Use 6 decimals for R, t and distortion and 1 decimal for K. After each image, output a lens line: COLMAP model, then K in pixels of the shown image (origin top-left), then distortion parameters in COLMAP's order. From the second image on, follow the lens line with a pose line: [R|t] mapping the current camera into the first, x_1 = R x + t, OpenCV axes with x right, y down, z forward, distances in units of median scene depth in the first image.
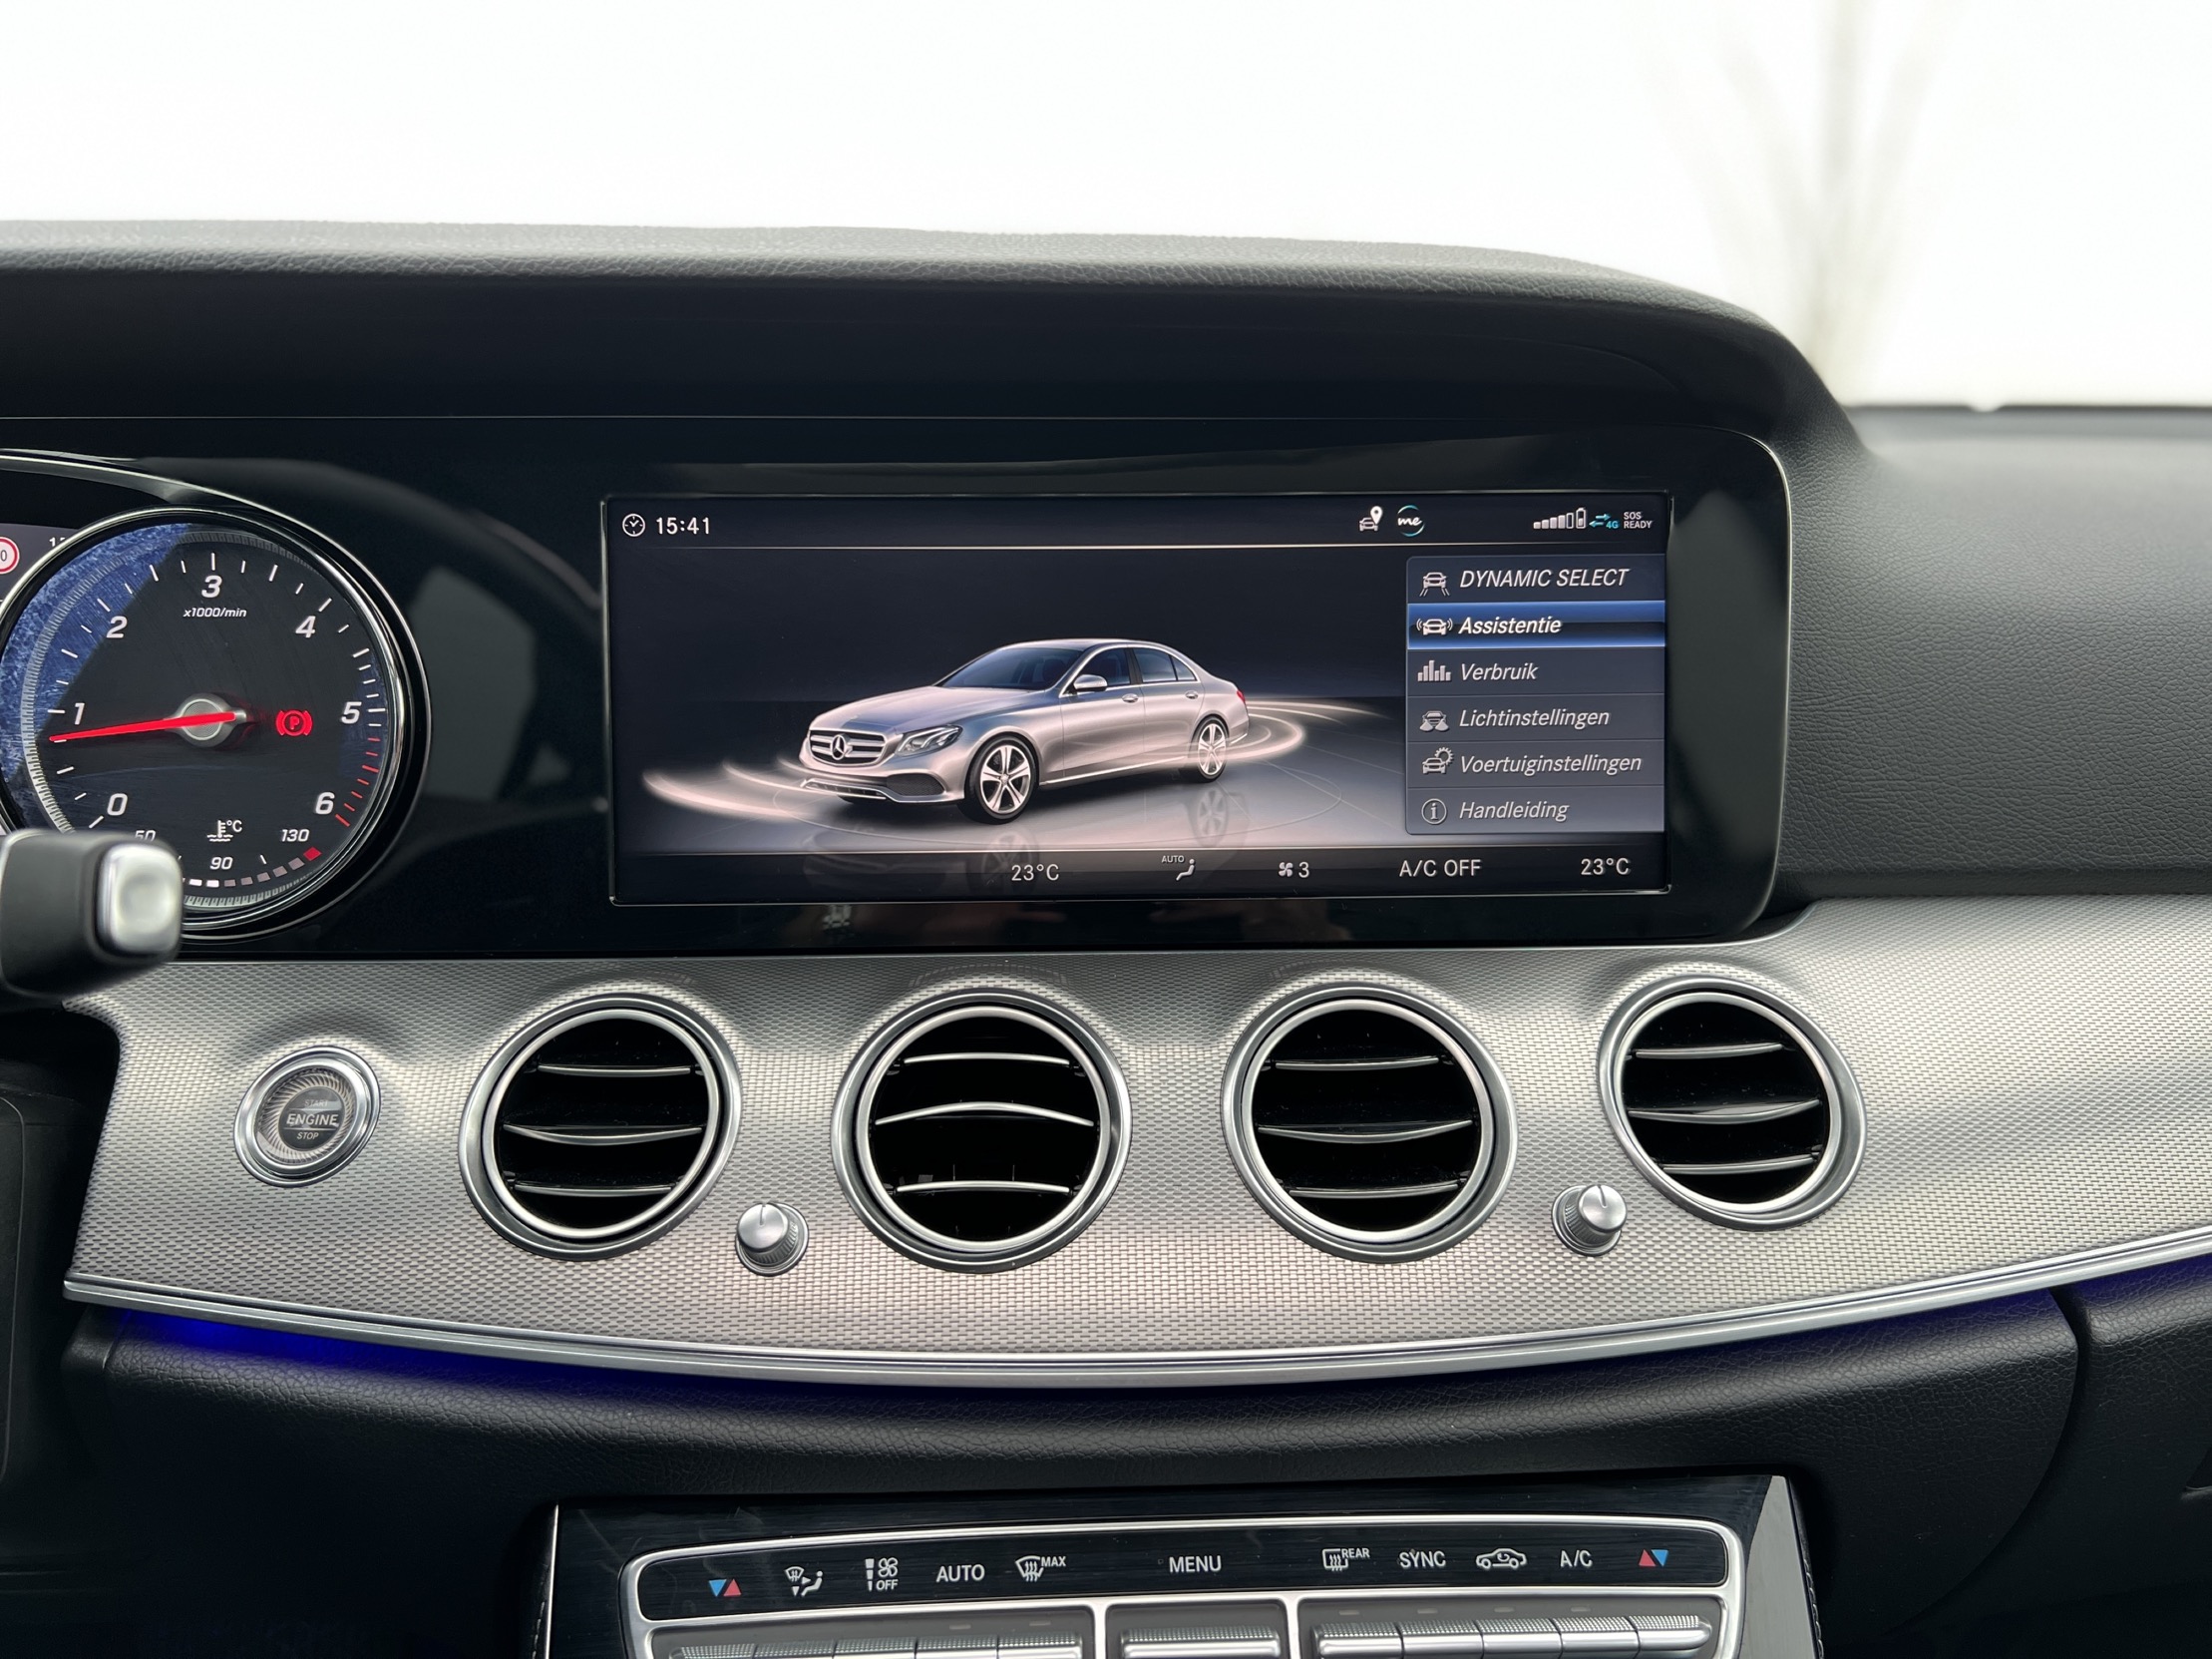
lens RADIAL K [[1689.6, 0, 1103.9], [0, 1689.6, 828.1], [0, 0, 1]] dist [0.036195, -0.024686]
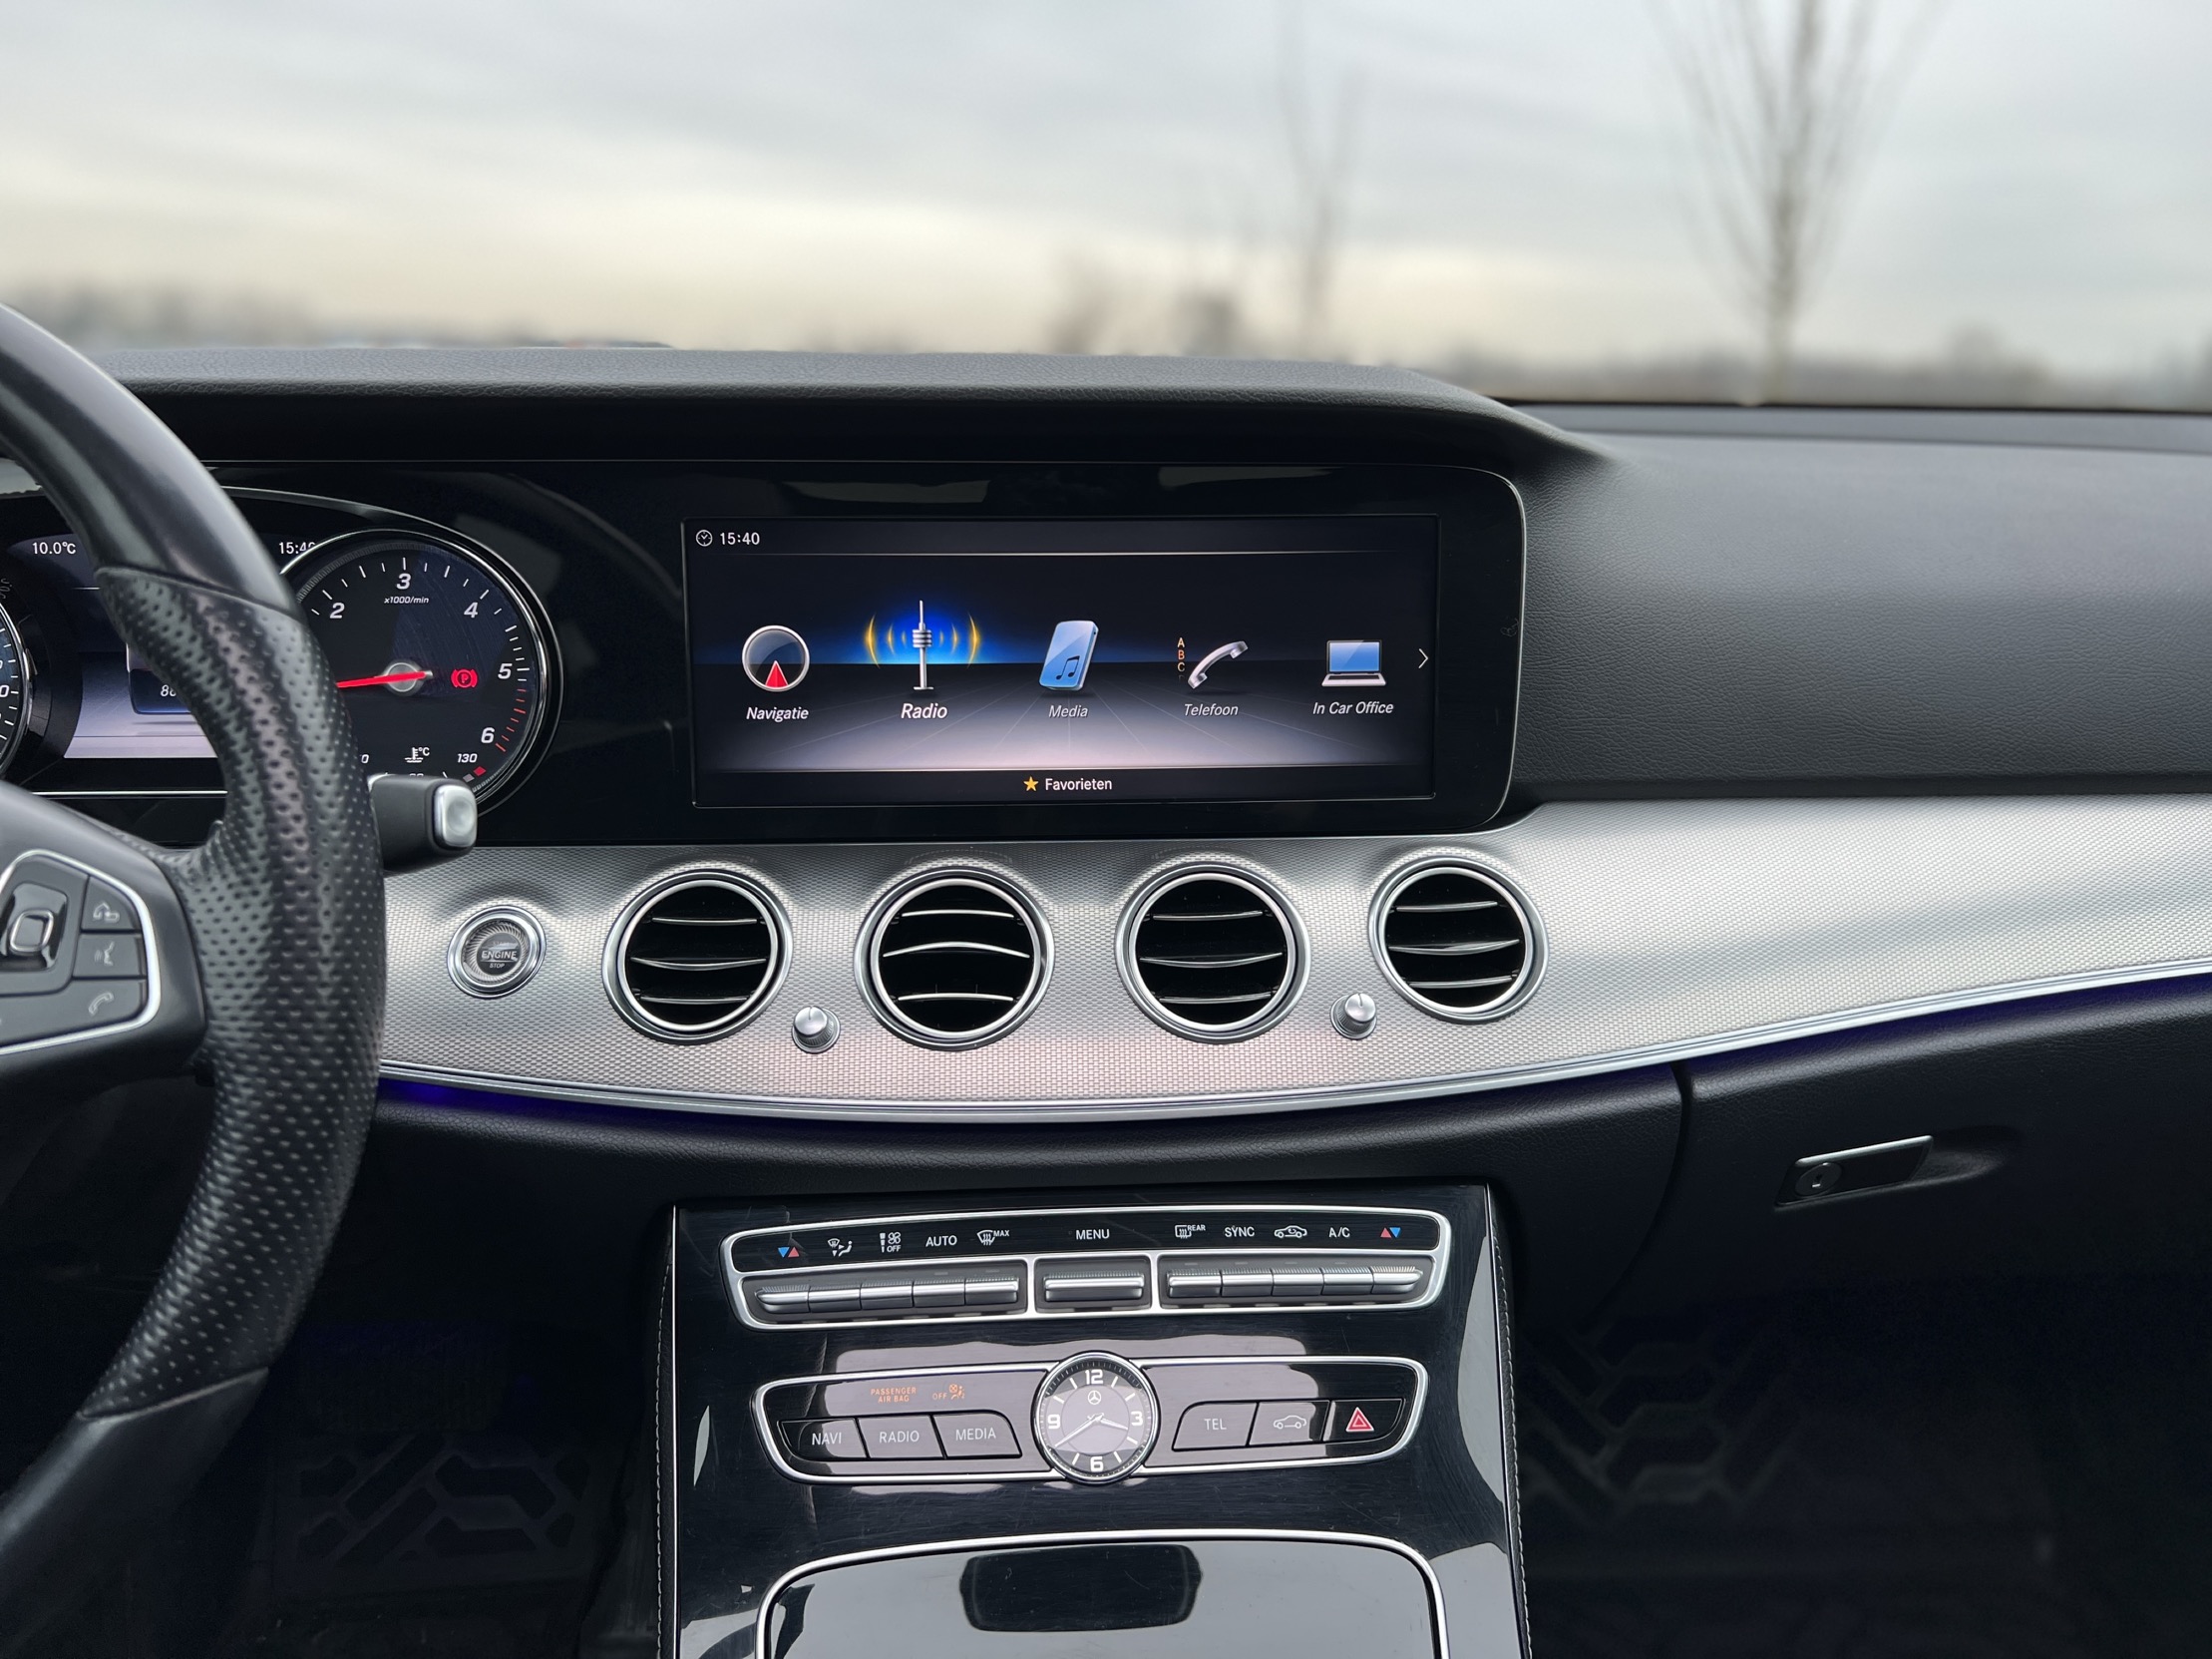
lens RADIAL K [[1665.7, 0, 1106.9], [0, 1665.7, 820.9], [0, 0, 1]] dist [0.133467, -0.214141]
pose [[0.999933, -0.000785, 0.011565, 0.045990], [-0.000044, 0.997443, 0.071464, -0.050216], [-0.011592, -0.071460, 0.997376, -0.469820]]
